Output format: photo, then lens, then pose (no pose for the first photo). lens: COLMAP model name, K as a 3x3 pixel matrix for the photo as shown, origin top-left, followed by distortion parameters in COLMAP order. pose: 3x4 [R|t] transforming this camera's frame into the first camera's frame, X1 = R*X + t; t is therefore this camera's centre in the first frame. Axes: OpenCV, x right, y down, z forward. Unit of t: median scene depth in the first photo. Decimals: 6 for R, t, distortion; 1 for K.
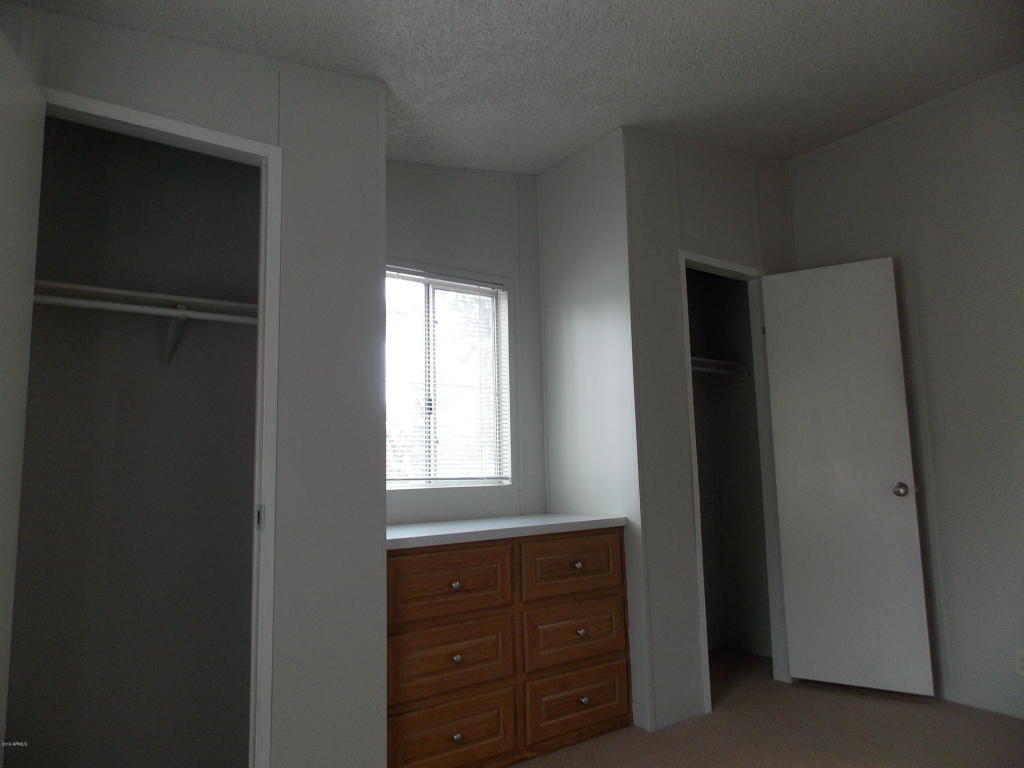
lens RADIAL K [[674.7, 0, 514.3], [0, 674.7, 380.5], [0, 0, 1]] dist [0.008472, -0.005163]
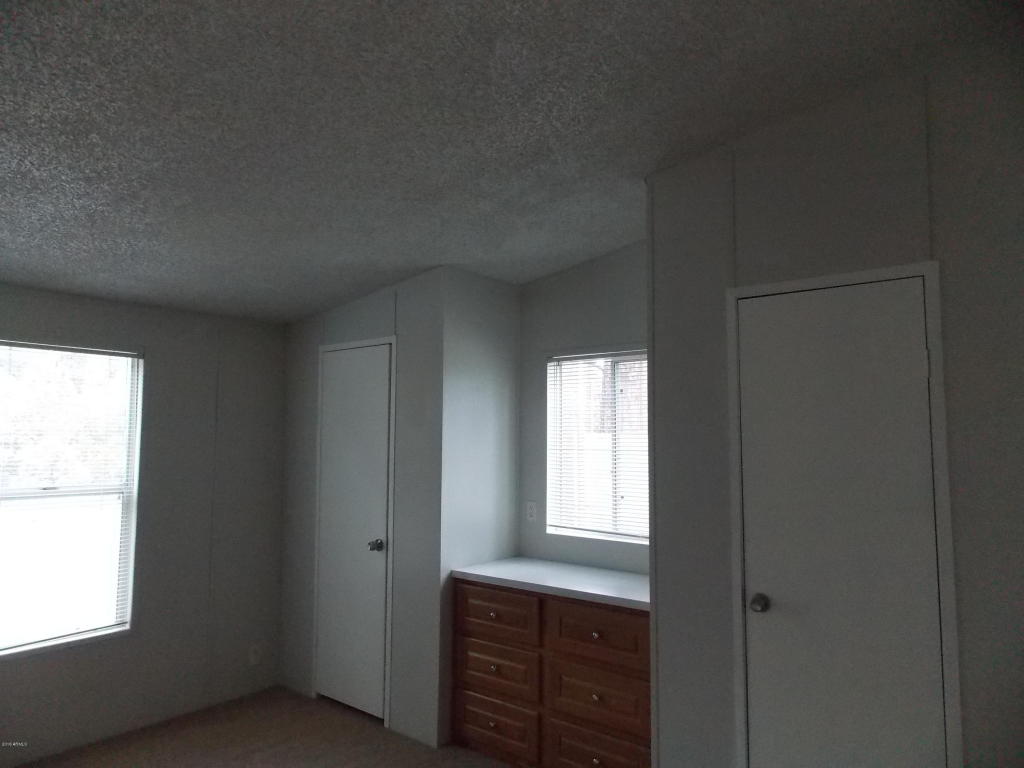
lens RADIAL K [[674.7, 0, 514.3], [0, 674.7, 380.5], [0, 0, 1]] dist [0.008472, -0.005163]
pose [[0.269850, -0.052659, -0.961461, 1.101693], [0.101806, 0.994467, -0.025893, -0.108220], [0.957505, -0.090896, 0.273718, 0.625772]]
